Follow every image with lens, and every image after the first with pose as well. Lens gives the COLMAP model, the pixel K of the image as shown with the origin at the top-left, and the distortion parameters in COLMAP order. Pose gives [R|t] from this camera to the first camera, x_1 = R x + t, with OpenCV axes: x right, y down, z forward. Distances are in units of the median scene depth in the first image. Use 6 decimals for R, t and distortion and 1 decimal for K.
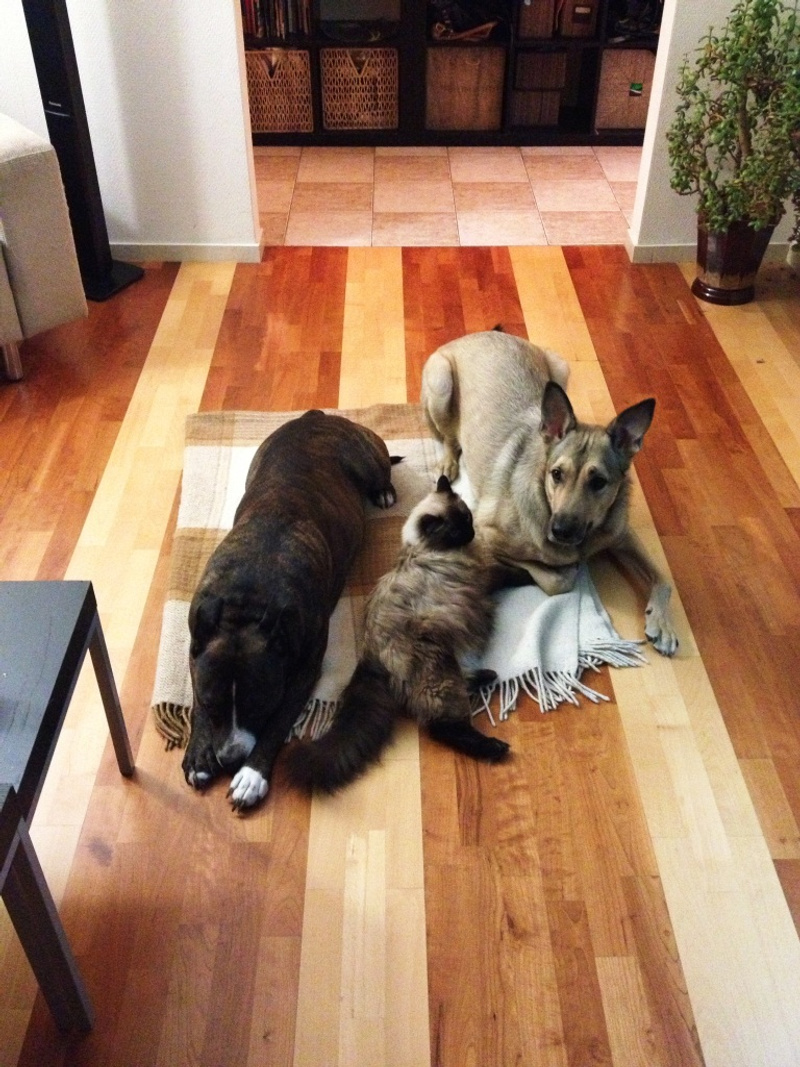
lens RADIAL K [[1057.0, 0, 400.0], [0, 1057.0, 533.5], [0, 0, 1]] dist [0.245075, 0.002198]
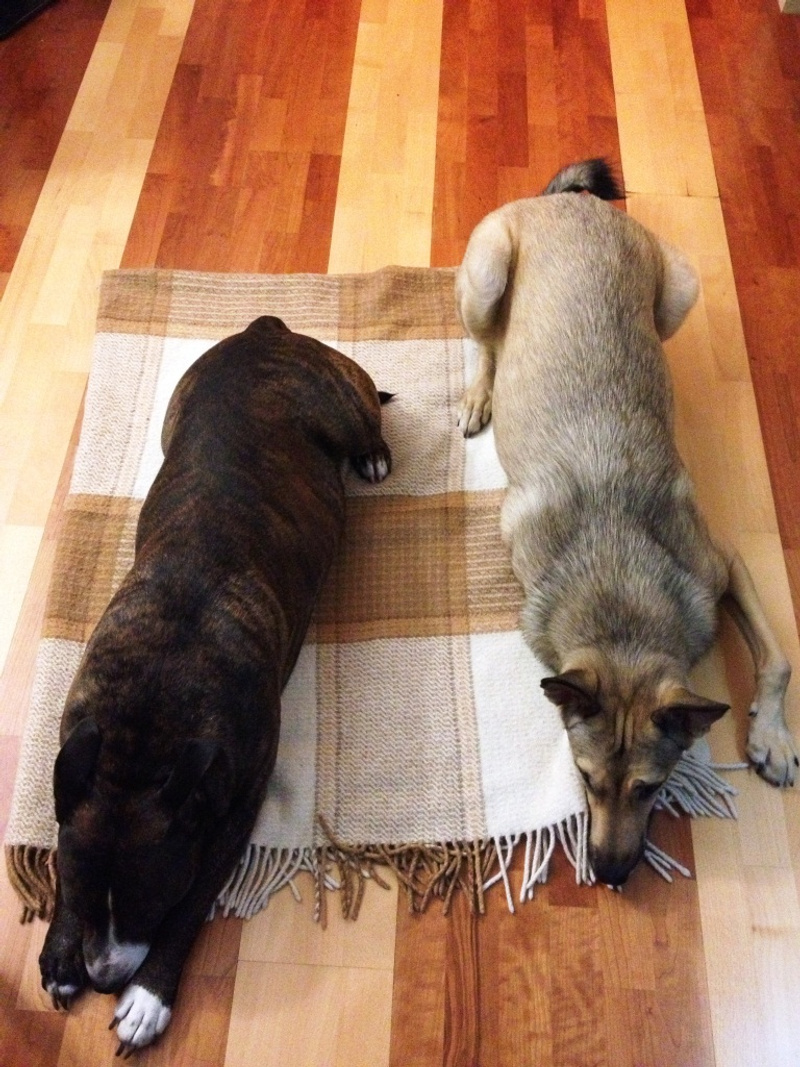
lens RADIAL K [[1070.6, 0, 370.4], [0, 1070.6, 533.6], [0, 0, 1]] dist [0.062516, -0.009833]
pose [[0.996576, 0.080236, -0.019965, -0.004022], [-0.069886, 0.946448, 0.315202, -0.184719], [0.044186, -0.312727, 0.948815, 0.316559]]
